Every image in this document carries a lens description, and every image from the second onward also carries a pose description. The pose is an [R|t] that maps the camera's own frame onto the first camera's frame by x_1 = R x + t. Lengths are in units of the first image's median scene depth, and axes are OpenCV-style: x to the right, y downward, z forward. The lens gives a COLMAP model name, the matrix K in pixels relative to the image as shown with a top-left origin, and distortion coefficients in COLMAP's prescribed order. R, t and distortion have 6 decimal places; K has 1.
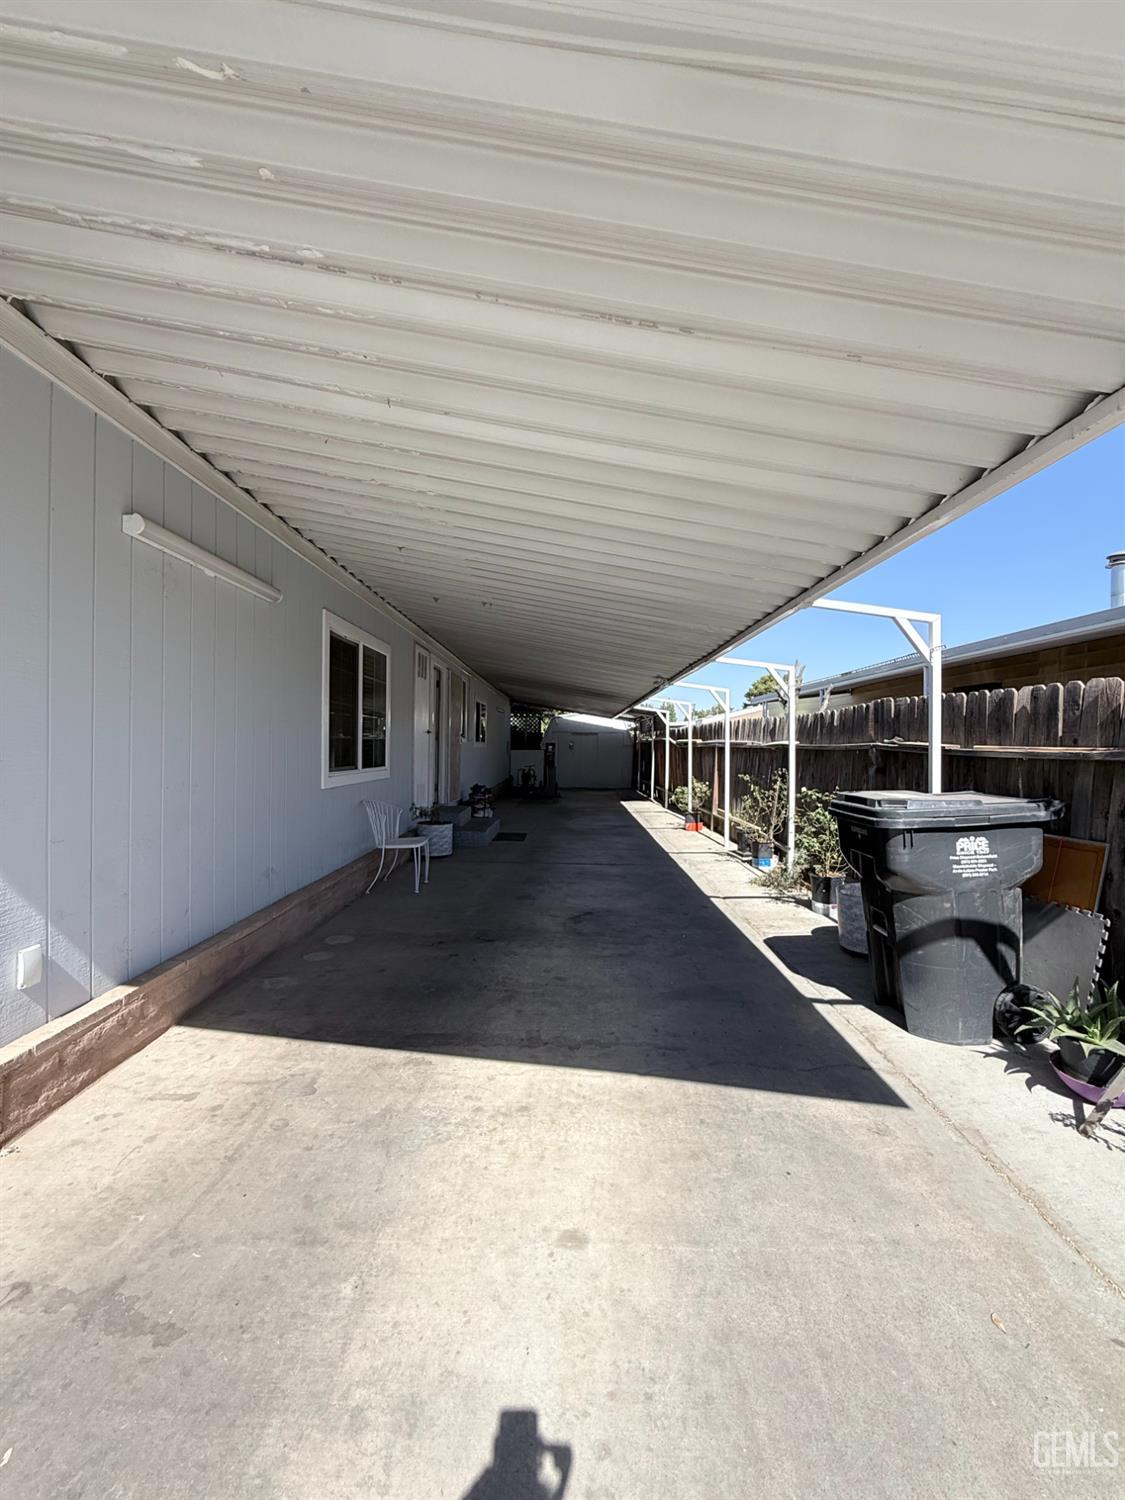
lens RADIAL K [[596.6, 0, 562.8], [0, 596.6, 747.3], [0, 0, 1]] dist [-0.000223, 0.000000]
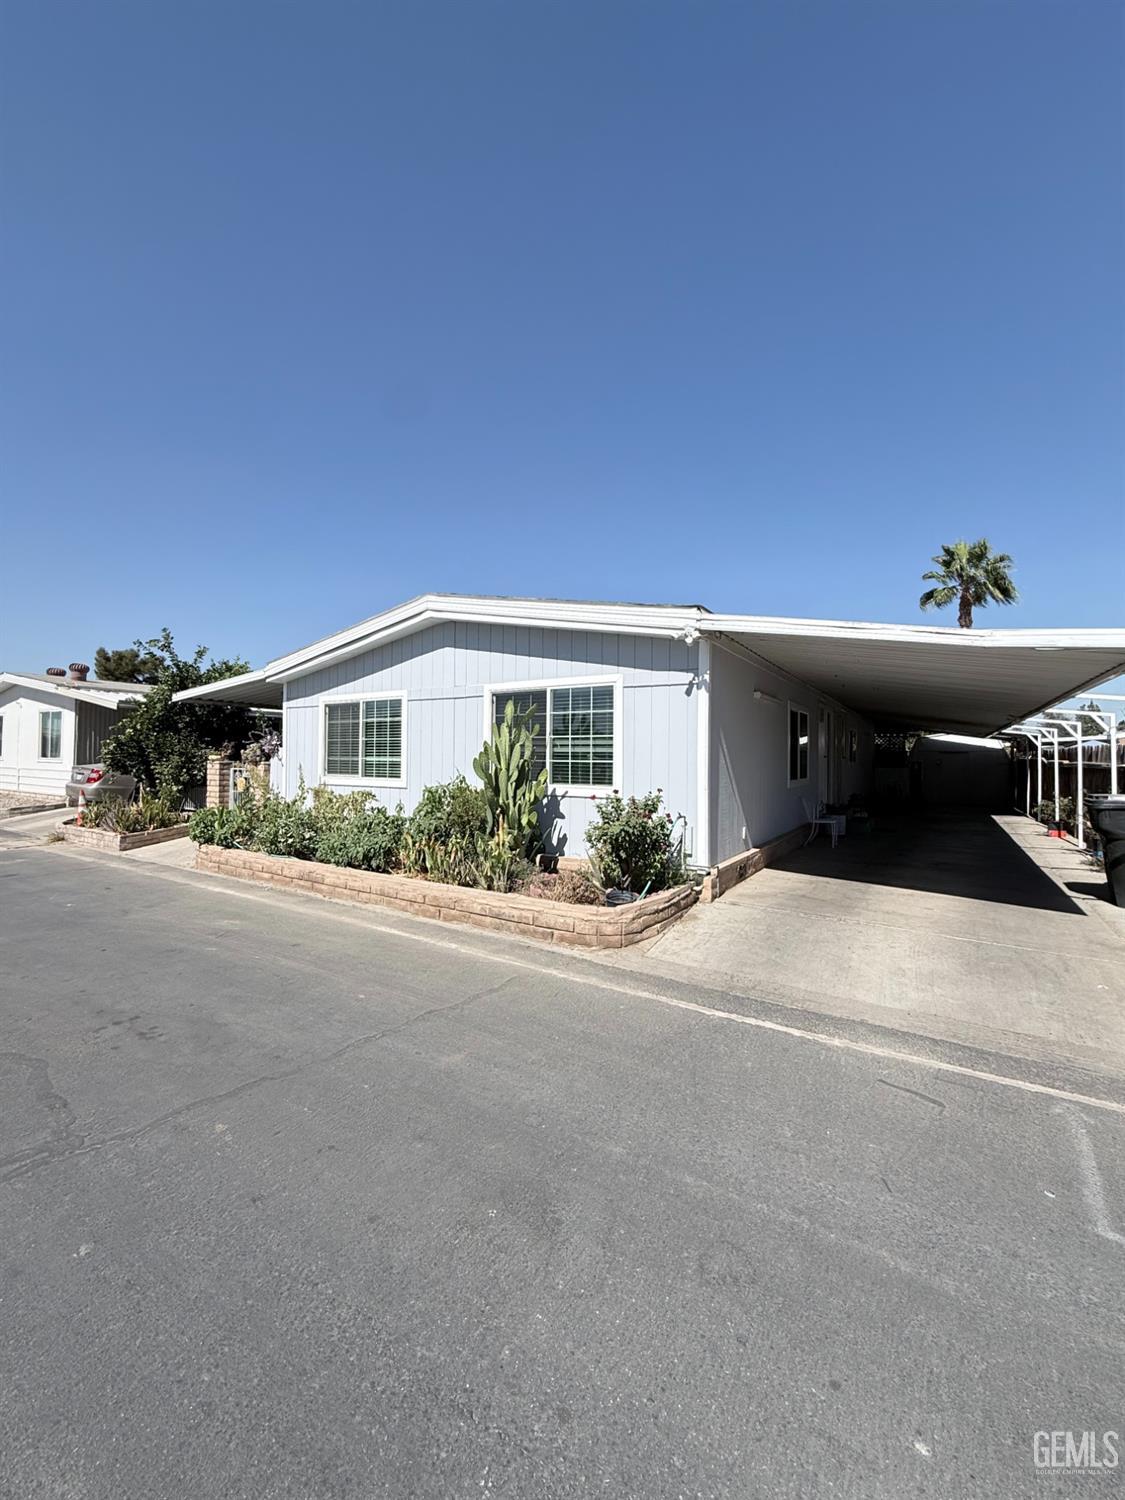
lens RADIAL K [[596.6, 0, 562.8], [0, 596.6, 747.3], [0, 0, 1]] dist [-0.000223, 0.000000]
pose [[0.850866, -0.008917, -0.525307, 0.005527], [-0.003373, 0.999743, -0.022435, -0.007958], [0.525371, 0.020861, 0.850617, -0.445973]]
